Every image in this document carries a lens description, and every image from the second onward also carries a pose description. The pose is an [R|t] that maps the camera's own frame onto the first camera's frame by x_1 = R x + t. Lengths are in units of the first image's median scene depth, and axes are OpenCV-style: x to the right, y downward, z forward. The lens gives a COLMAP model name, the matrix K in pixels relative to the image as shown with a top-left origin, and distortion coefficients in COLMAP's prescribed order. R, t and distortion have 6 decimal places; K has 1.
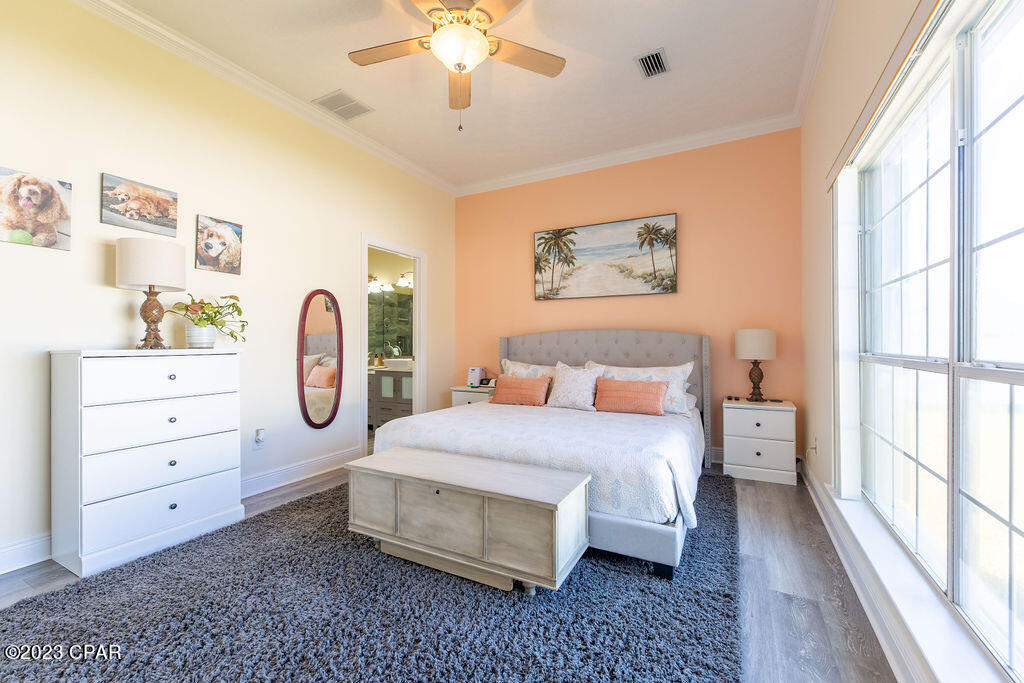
lens RADIAL K [[428.2, 0, 515.1], [0, 428.2, 354.5], [0, 0, 1]] dist [-0.000203, 0.000019]
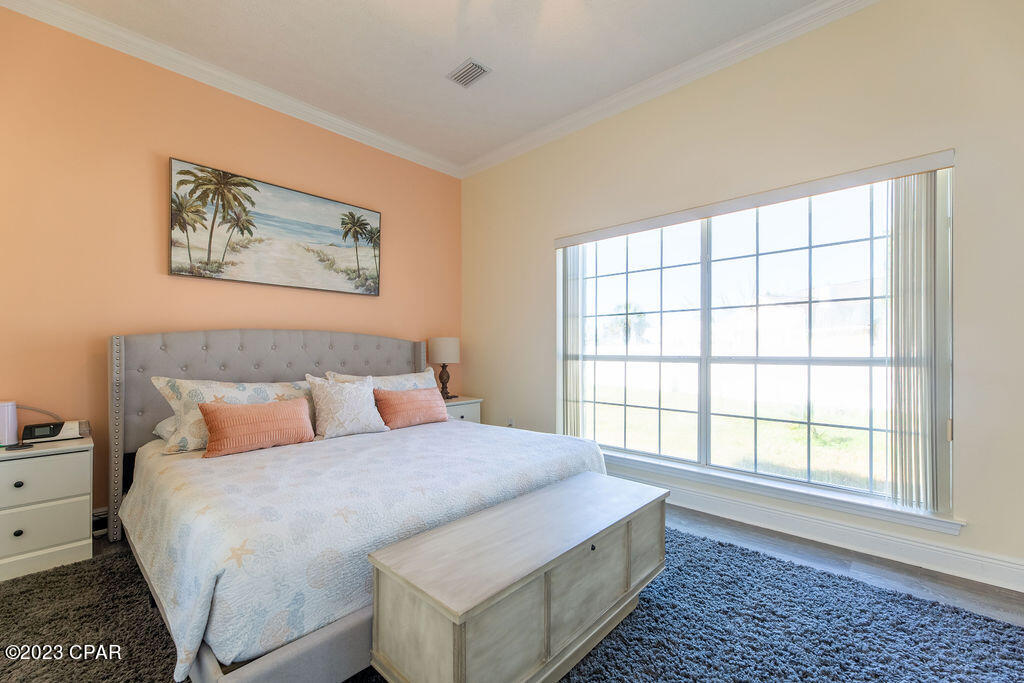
lens RADIAL K [[428.2, 0, 515.1], [0, 428.2, 354.5], [0, 0, 1]] dist [-0.000203, 0.000019]
pose [[0.244369, -0.006513, 0.969661, -0.453711], [0.024043, 0.999711, 0.000656, -0.007711], [-0.969384, 0.023153, 0.244454, 0.460041]]
